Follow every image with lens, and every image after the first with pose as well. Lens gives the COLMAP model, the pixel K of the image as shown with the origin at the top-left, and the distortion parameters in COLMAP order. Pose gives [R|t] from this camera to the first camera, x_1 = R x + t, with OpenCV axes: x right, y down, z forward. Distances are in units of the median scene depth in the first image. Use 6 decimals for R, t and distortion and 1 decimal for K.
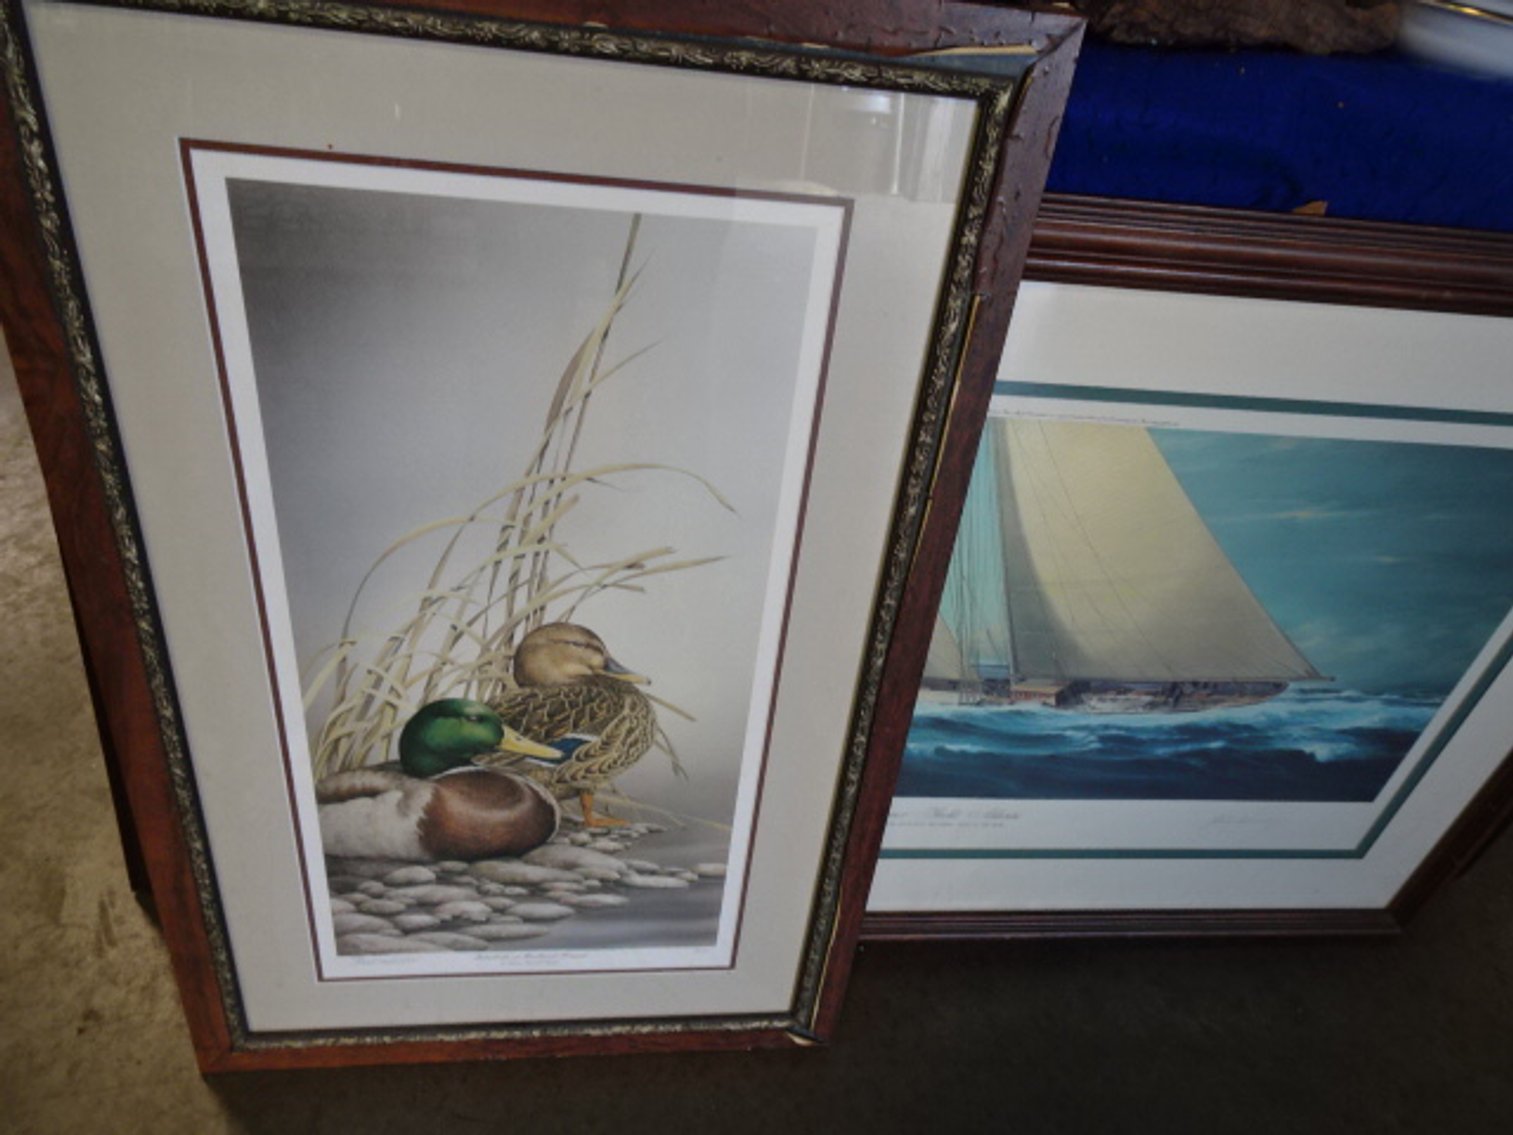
lens RADIAL K [[1078.4, 0, 756.6], [0, 1078.4, 567.0], [0, 0, 1]] dist [0.017050, -0.008349]
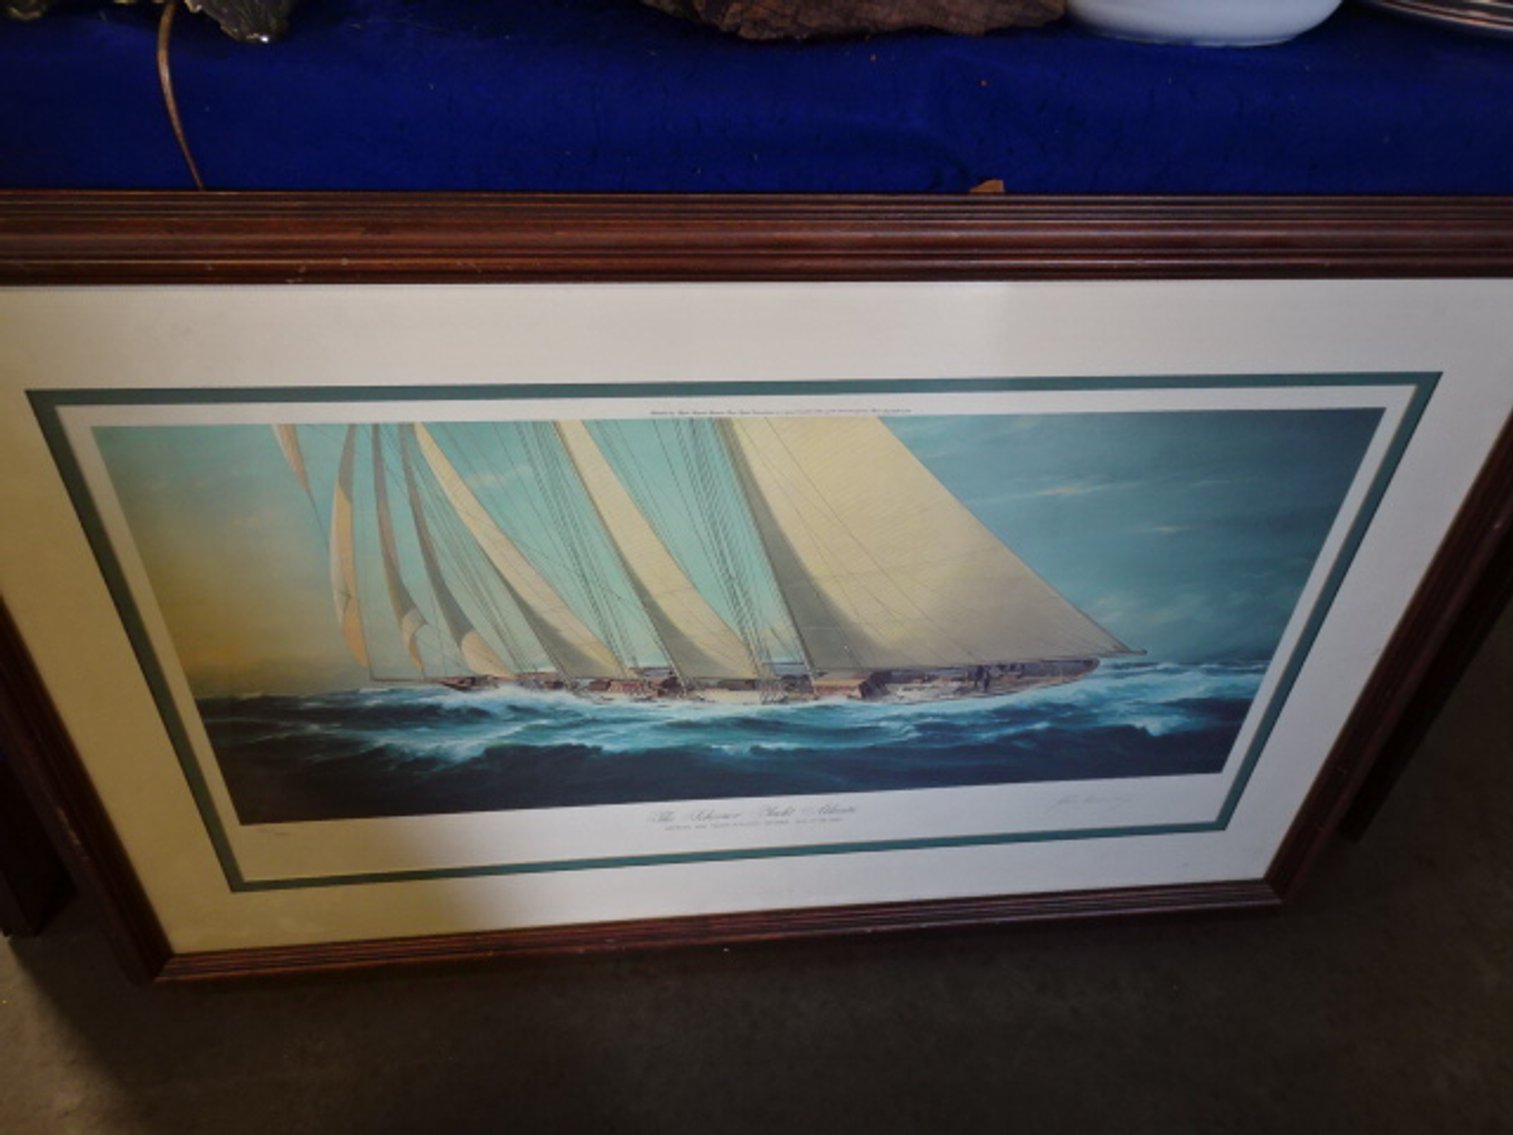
lens RADIAL K [[1078.4, 0, 757.8], [0, 1078.4, 567.2], [0, 0, 1]] dist [0.017050, -0.008349]
pose [[0.996790, -0.070073, -0.038735, 0.226275], [0.070036, 0.997542, -0.002305, 0.003395], [0.038801, -0.000415, 0.999247, -0.000598]]
